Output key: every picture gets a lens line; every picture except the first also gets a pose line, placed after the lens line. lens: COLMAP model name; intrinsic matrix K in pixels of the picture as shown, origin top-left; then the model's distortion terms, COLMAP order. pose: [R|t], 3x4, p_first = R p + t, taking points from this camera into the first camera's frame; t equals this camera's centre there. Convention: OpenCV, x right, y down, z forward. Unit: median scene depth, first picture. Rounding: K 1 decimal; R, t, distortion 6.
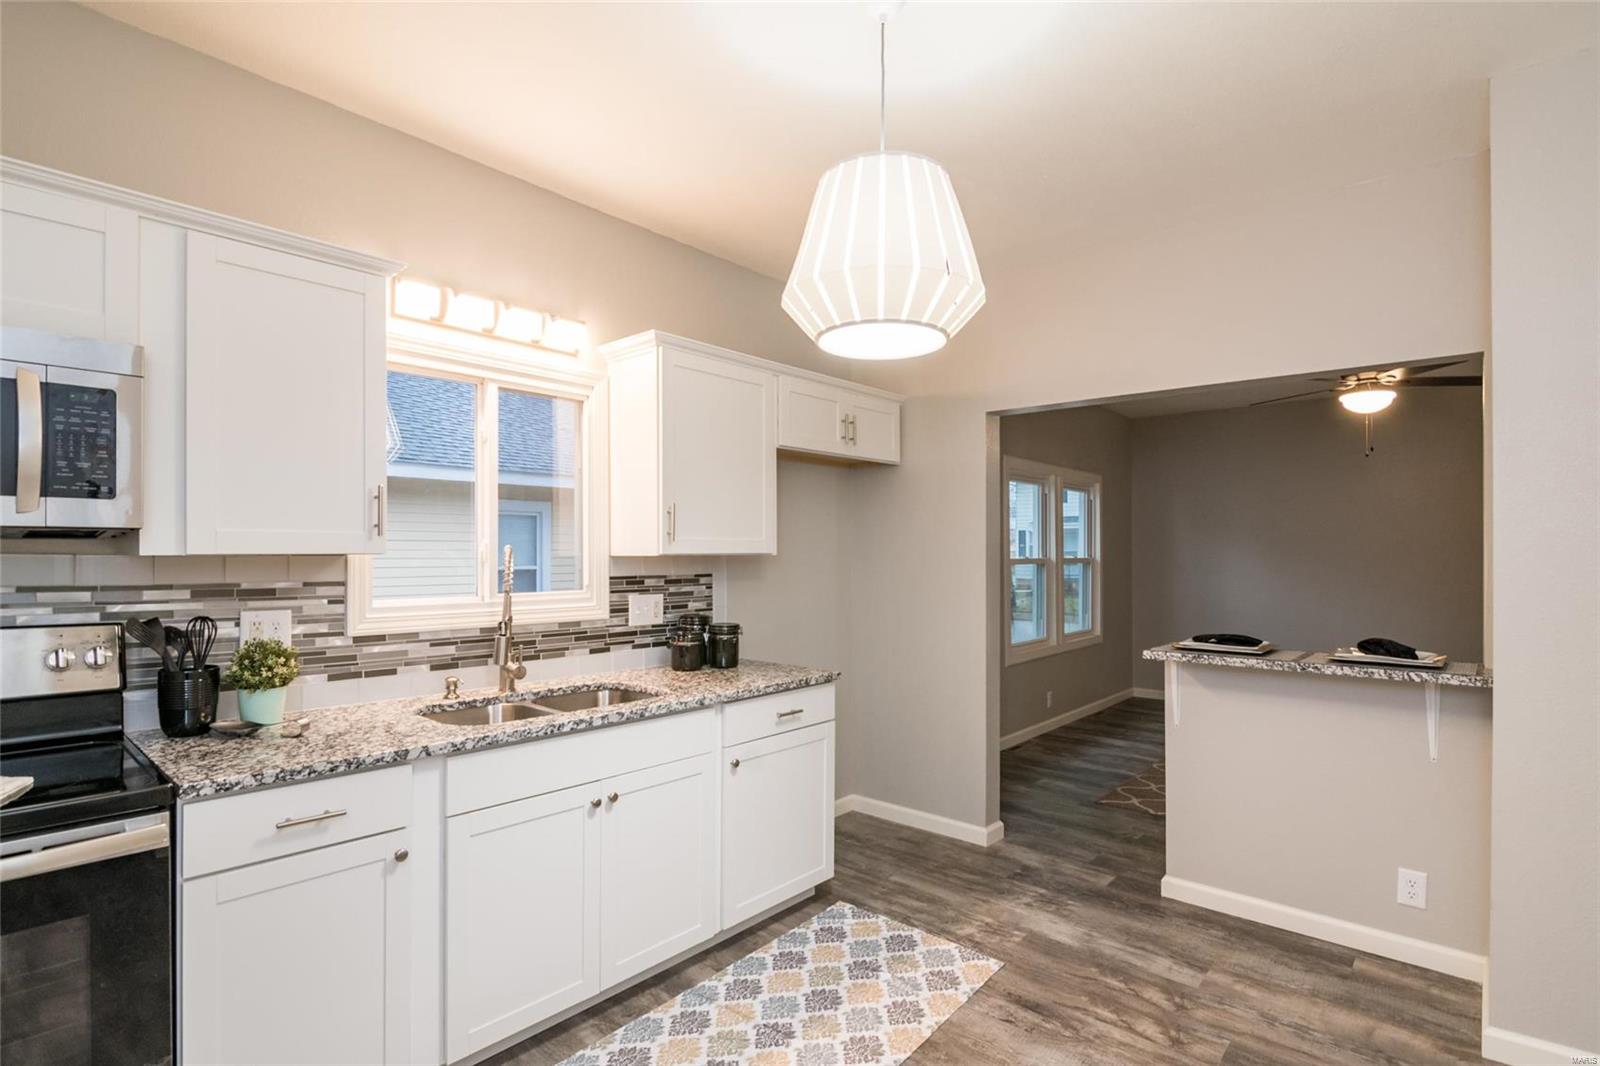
lens RADIAL K [[786.1, 0, 794.2], [0, 786.1, 548.9], [0, 0, 1]] dist [-0.004835, -0.001087]
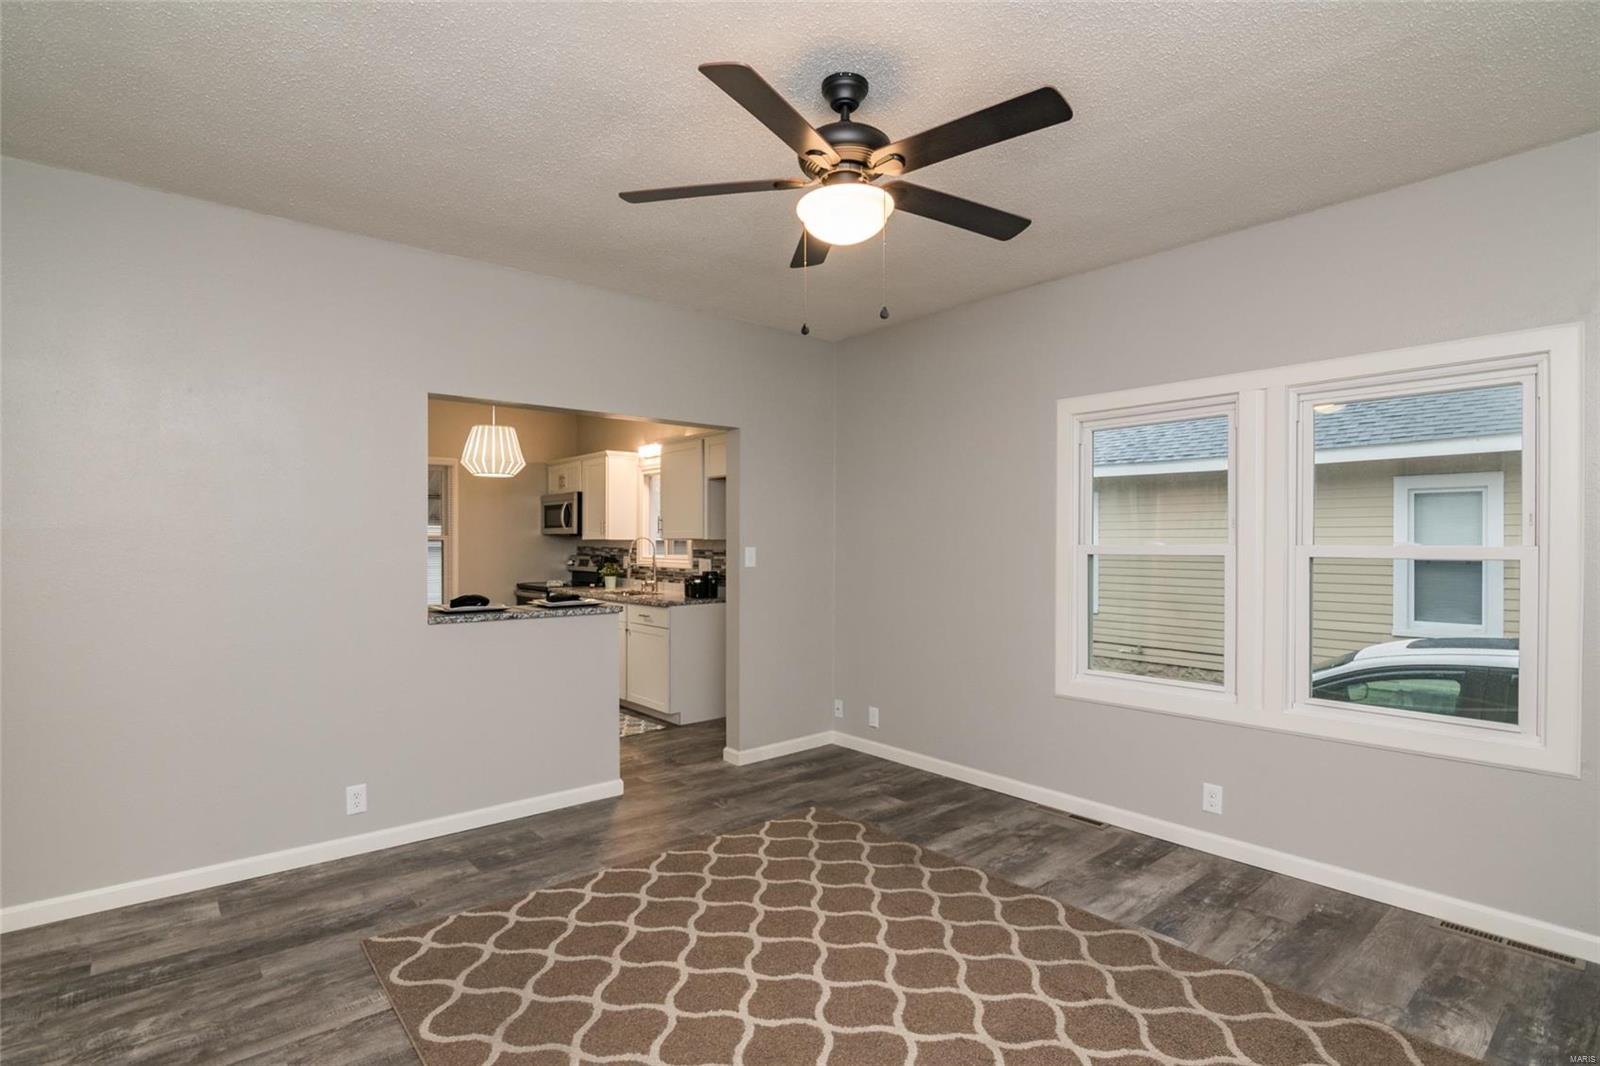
lens RADIAL K [[786.1, 0, 794.2], [0, 786.1, 548.9], [0, 0, 1]] dist [-0.004835, -0.001087]
pose [[-0.143607, 0.011214, -0.989571, 1.679524], [0.004395, 0.999933, 0.010693, 0.010480], [0.989625, -0.002814, -0.143647, 1.432284]]
